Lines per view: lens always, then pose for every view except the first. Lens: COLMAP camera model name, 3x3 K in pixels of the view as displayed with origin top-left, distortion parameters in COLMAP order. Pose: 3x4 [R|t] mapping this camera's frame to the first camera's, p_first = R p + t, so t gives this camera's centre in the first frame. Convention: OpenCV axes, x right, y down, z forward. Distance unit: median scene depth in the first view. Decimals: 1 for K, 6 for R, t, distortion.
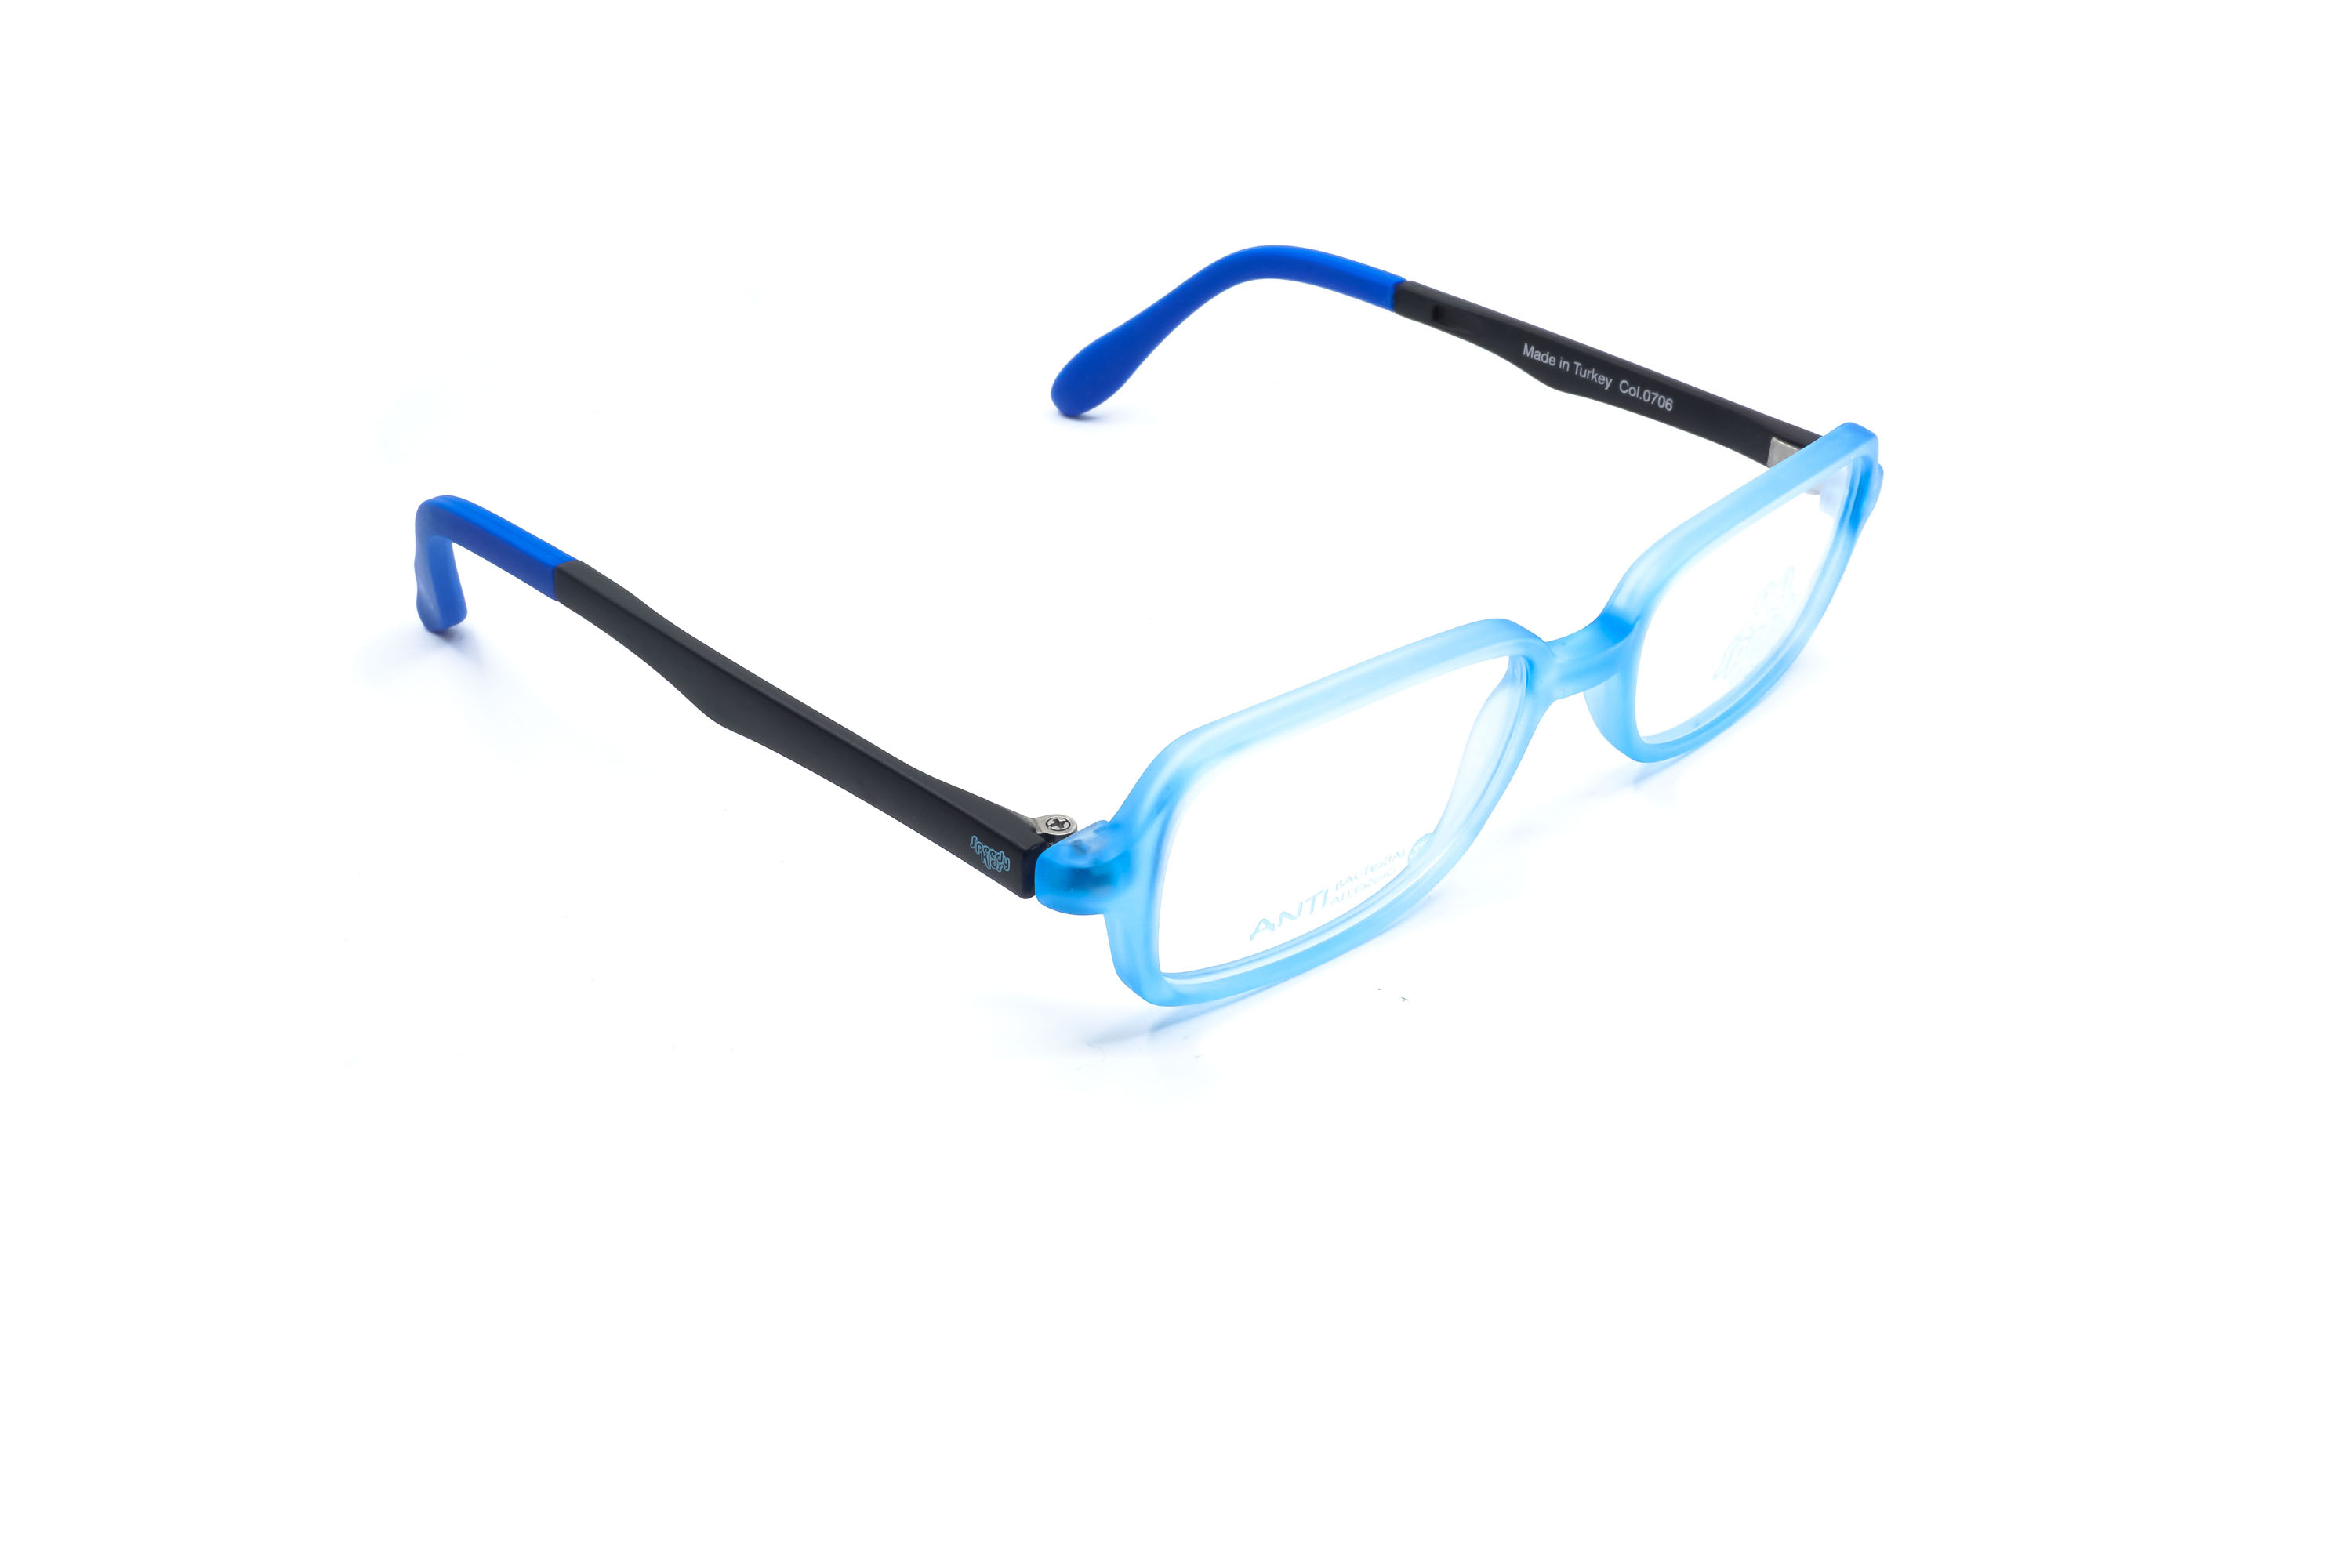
lens RADIAL K [[2398.2, 0, 1172.9], [0, 2398.2, 781.8], [0, 0, 1]] dist [-0.008528, 0.000000]
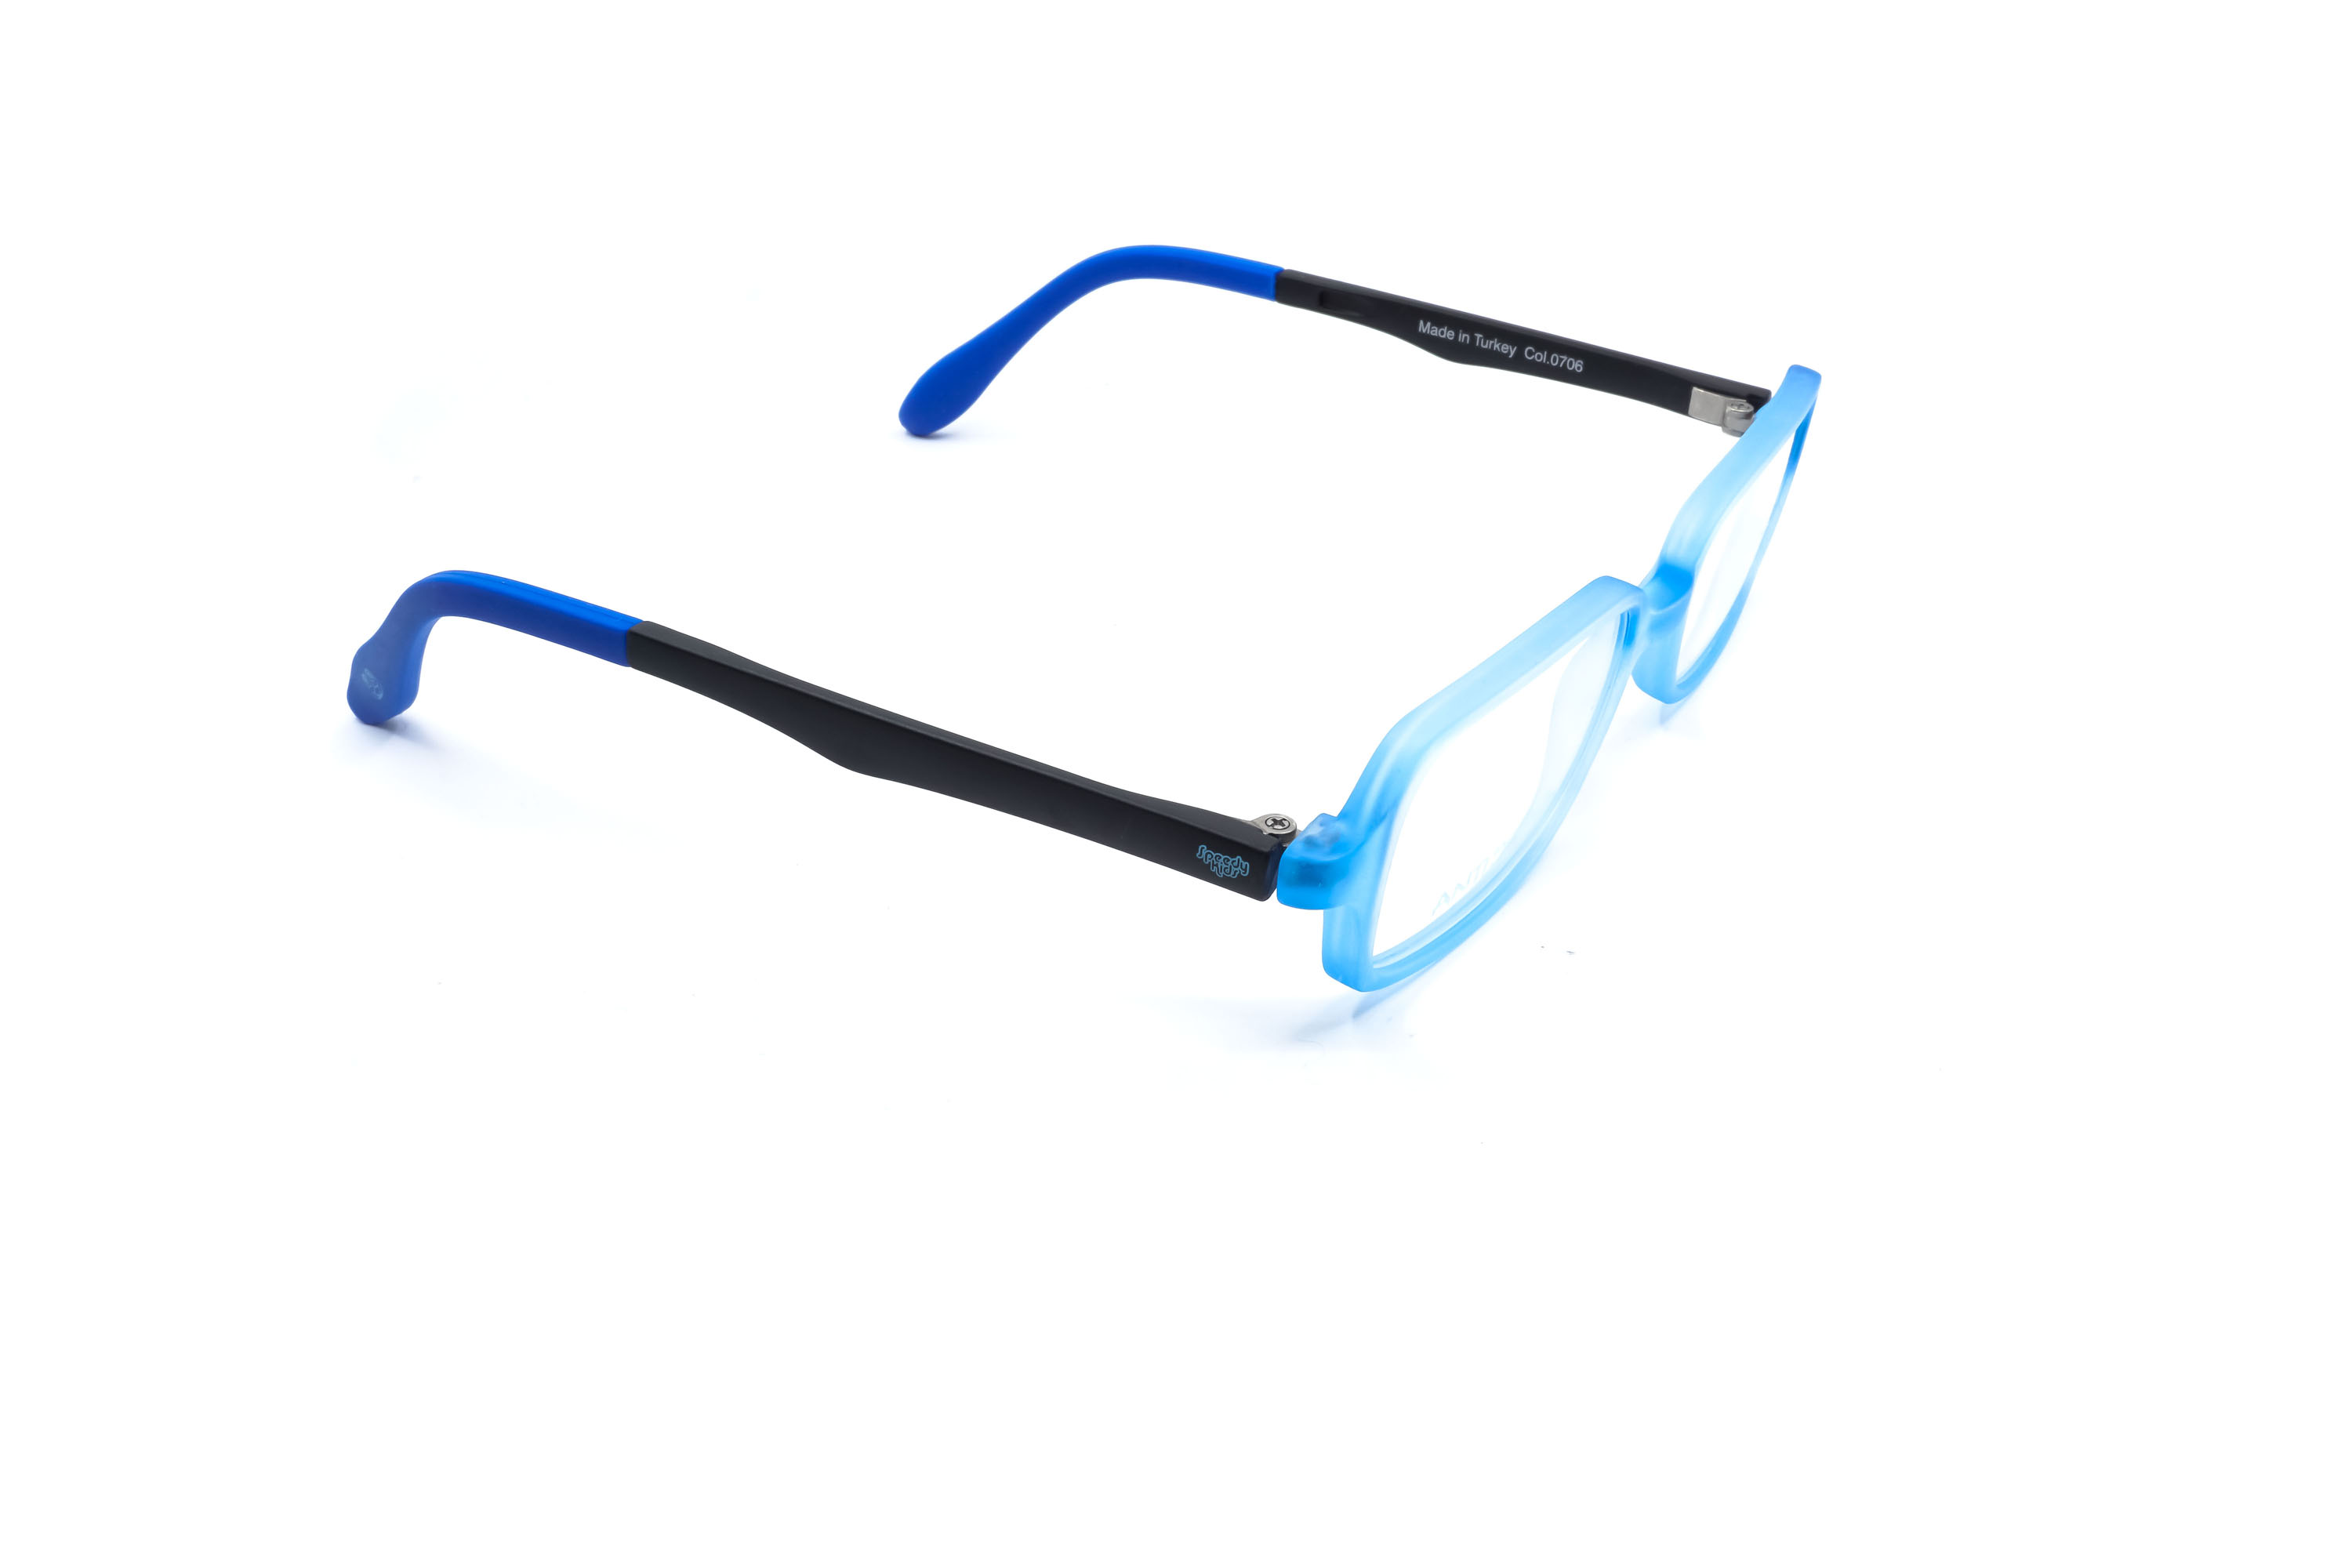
lens RADIAL K [[2398.2, 0, 1183.7], [0, 2398.2, 782.1], [0, 0, 1]] dist [-0.008528, 0.000000]
pose [[0.965595, -0.126027, 0.227471, -0.228476], [0.126582, 0.991881, 0.012207, -0.012253], [-0.227162, 0.017007, 0.973708, 0.023755]]
